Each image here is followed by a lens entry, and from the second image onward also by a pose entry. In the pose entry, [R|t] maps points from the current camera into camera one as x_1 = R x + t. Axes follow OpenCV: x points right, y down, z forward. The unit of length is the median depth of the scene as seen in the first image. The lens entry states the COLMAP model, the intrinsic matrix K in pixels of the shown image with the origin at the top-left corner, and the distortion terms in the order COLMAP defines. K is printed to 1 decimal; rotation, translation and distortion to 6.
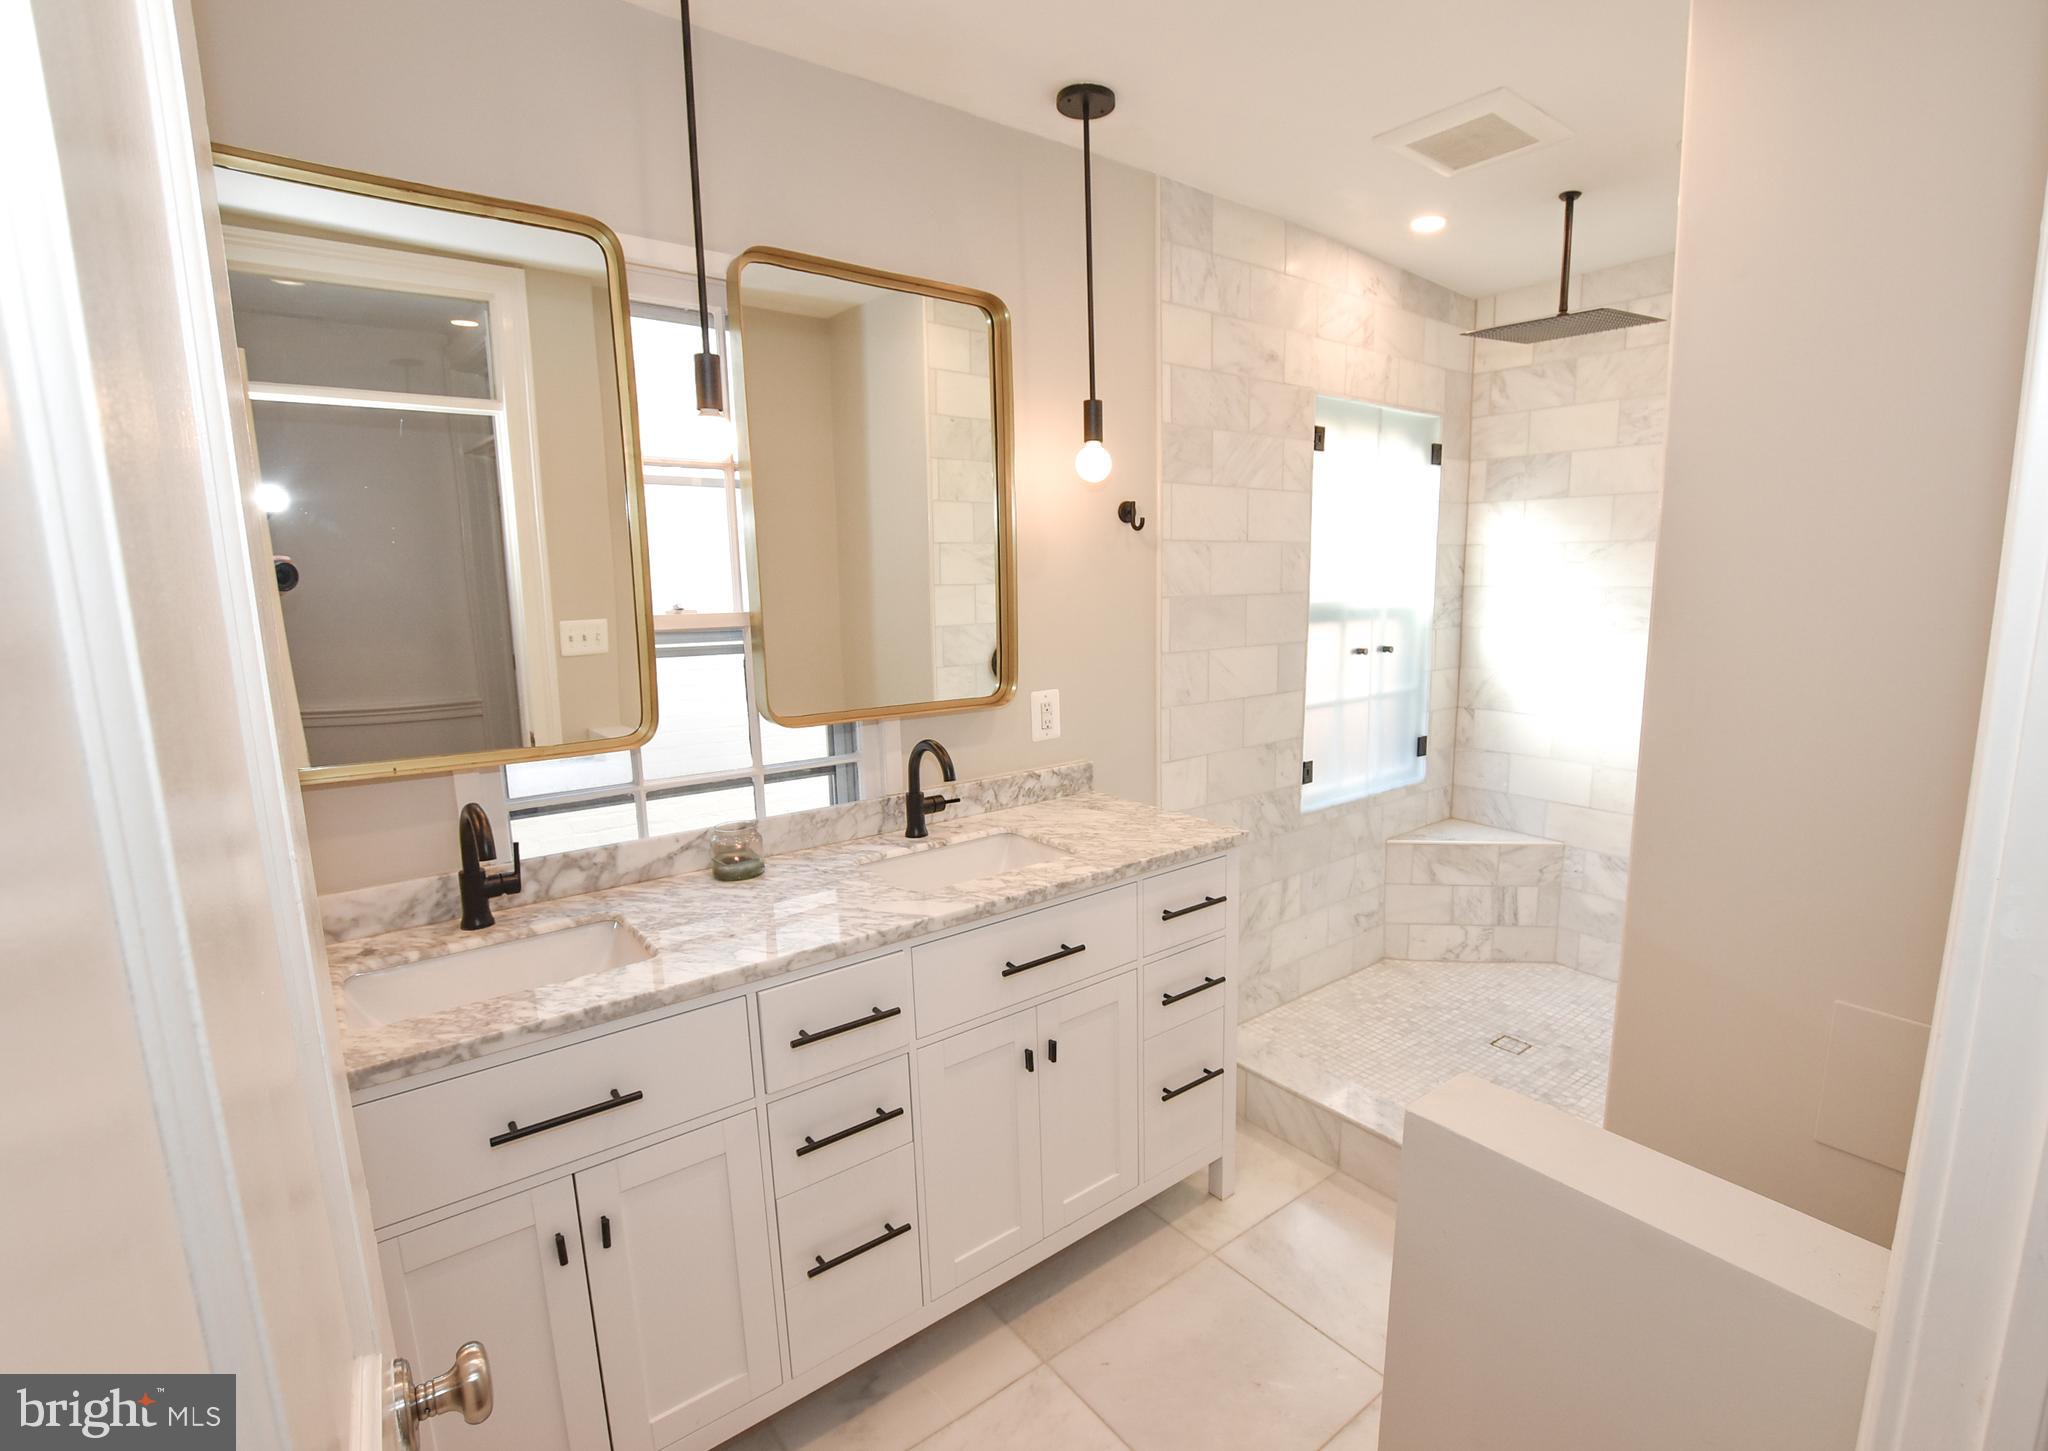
lens RADIAL K [[967.8, 0, 1025.9], [0, 967.8, 722.0], [0, 0, 1]] dist [-0.005253, -0.000279]
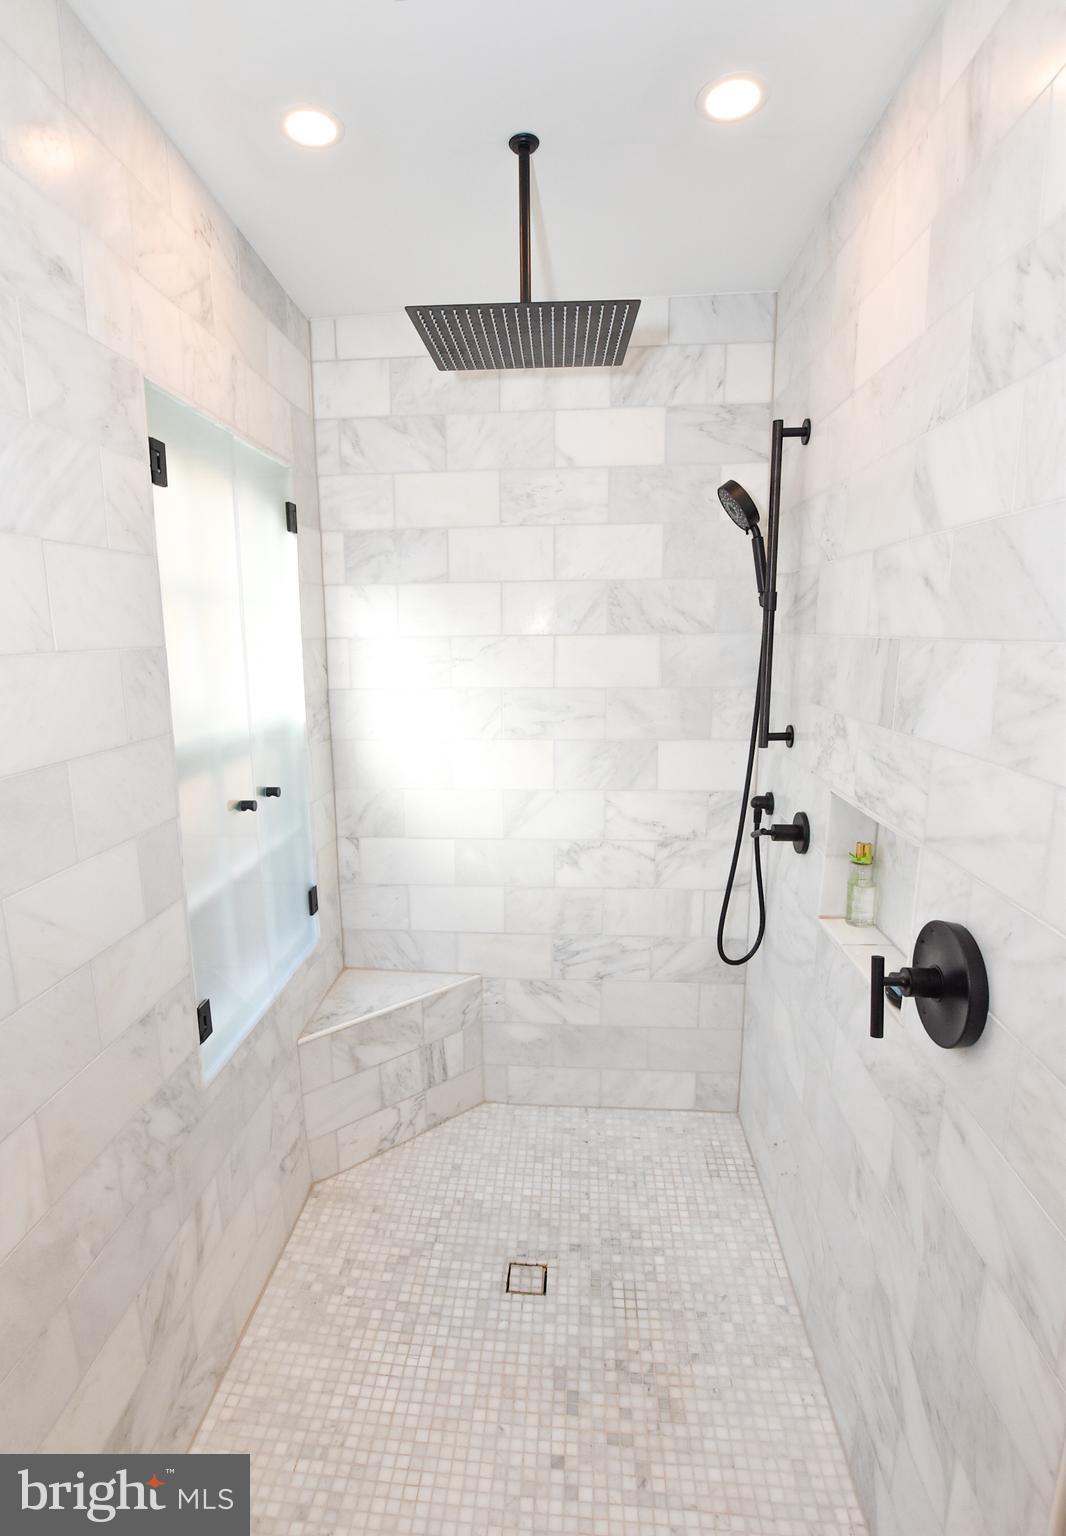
lens RADIAL K [[784.9, 0, 530.3], [0, 784.9, 762.9], [0, 0, 1]] dist [-0.036819, 0.001944]
pose [[0.649495, -0.131065, 0.748985, 0.073516], [0.128225, 0.989804, 0.062014, -0.104134], [-0.749476, 0.055761, 0.659679, 0.475633]]
